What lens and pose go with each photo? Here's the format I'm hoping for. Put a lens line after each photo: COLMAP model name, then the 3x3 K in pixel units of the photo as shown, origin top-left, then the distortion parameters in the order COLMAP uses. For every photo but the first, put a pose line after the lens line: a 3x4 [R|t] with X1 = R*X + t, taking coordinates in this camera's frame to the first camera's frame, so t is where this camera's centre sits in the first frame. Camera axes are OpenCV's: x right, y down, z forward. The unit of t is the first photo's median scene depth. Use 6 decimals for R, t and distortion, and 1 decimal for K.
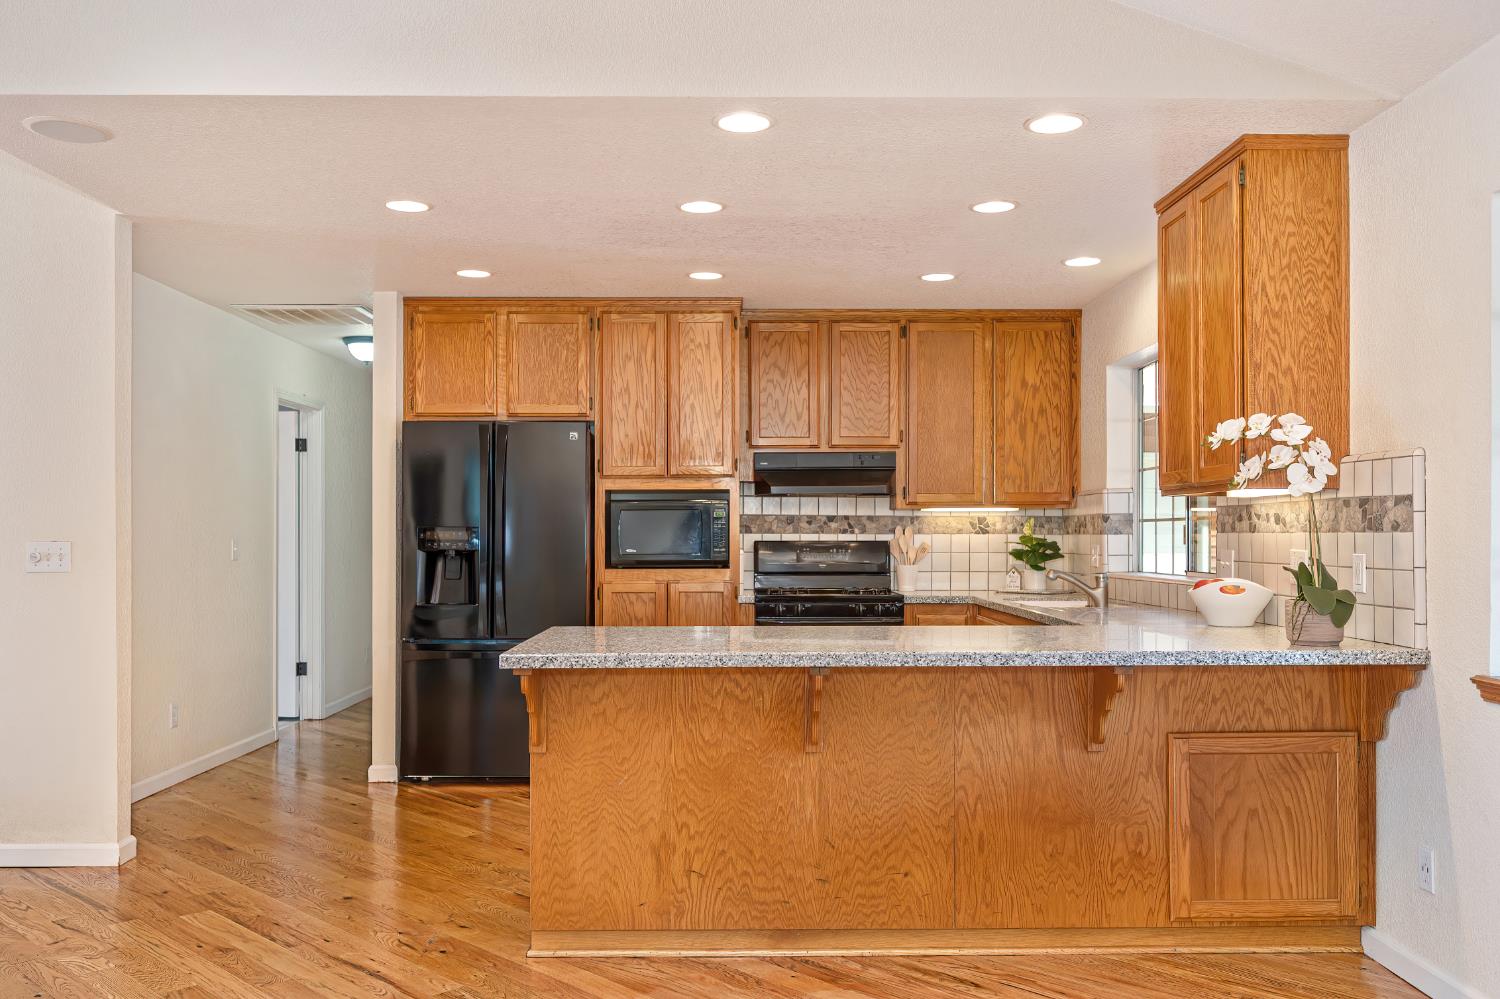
lens RADIAL K [[1229.4, 0, 750.0], [0, 1229.4, 518.8], [0, 0, 1]] dist [-0.005194, 0.001105]
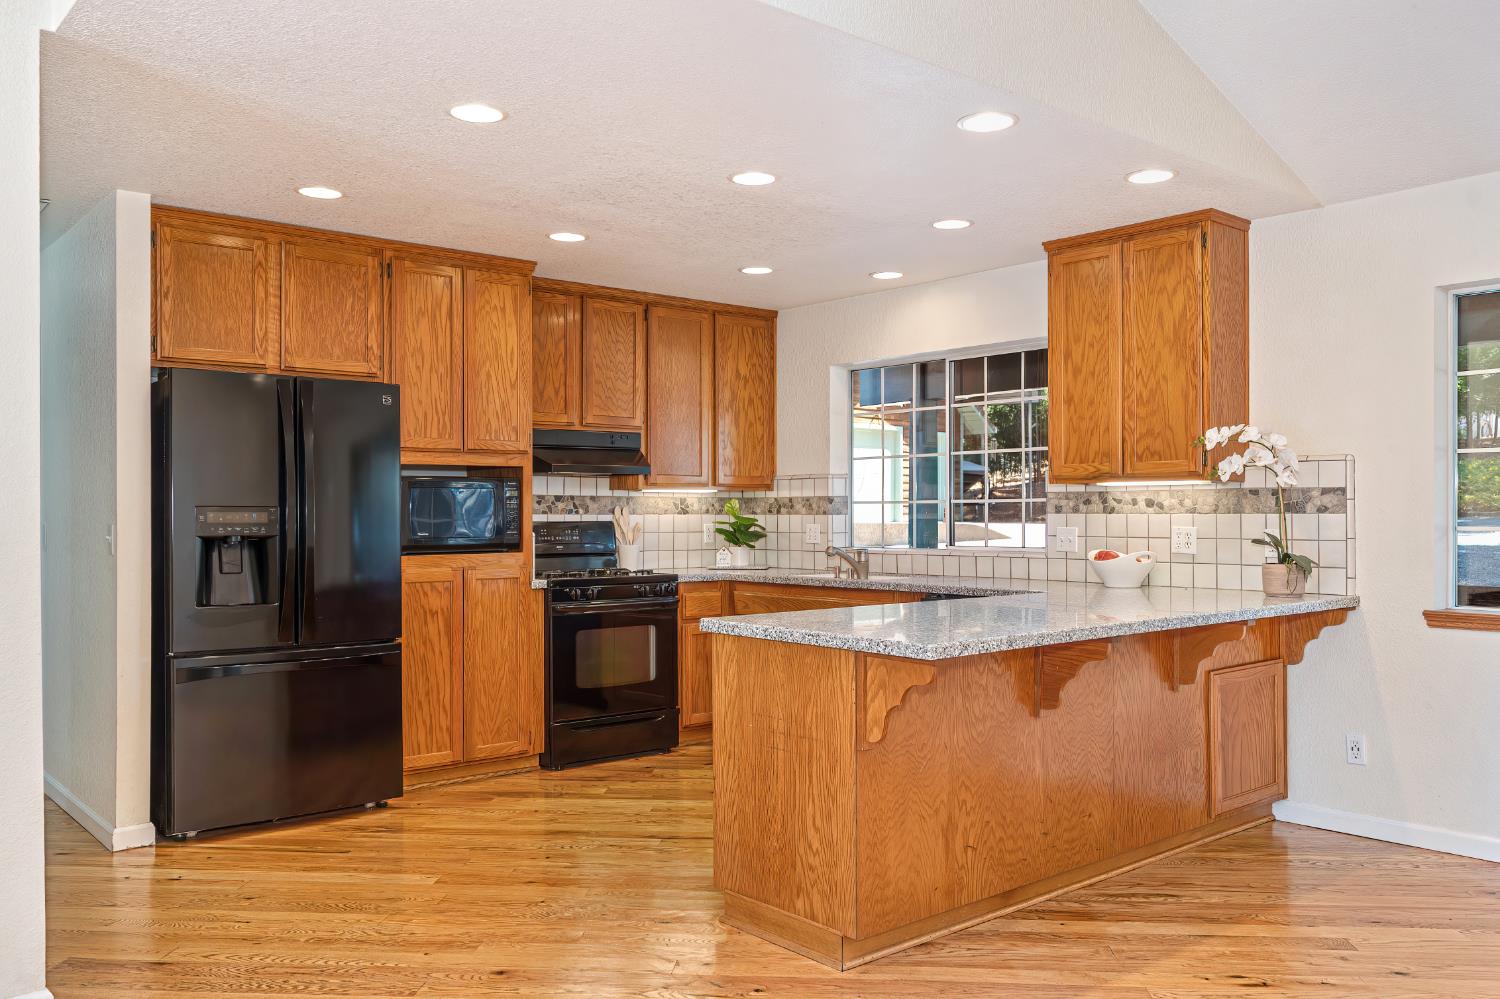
lens RADIAL K [[1196.7, 0, 750.0], [0, 1196.7, 499.5], [0, 0, 1]] dist [-0.002765, 0.000117]
pose [[0.771581, 0.005986, 0.636103, -0.459790], [-0.007125, 0.999974, -0.000767, 0.000248], [-0.636091, -0.003940, 0.771604, 0.195271]]
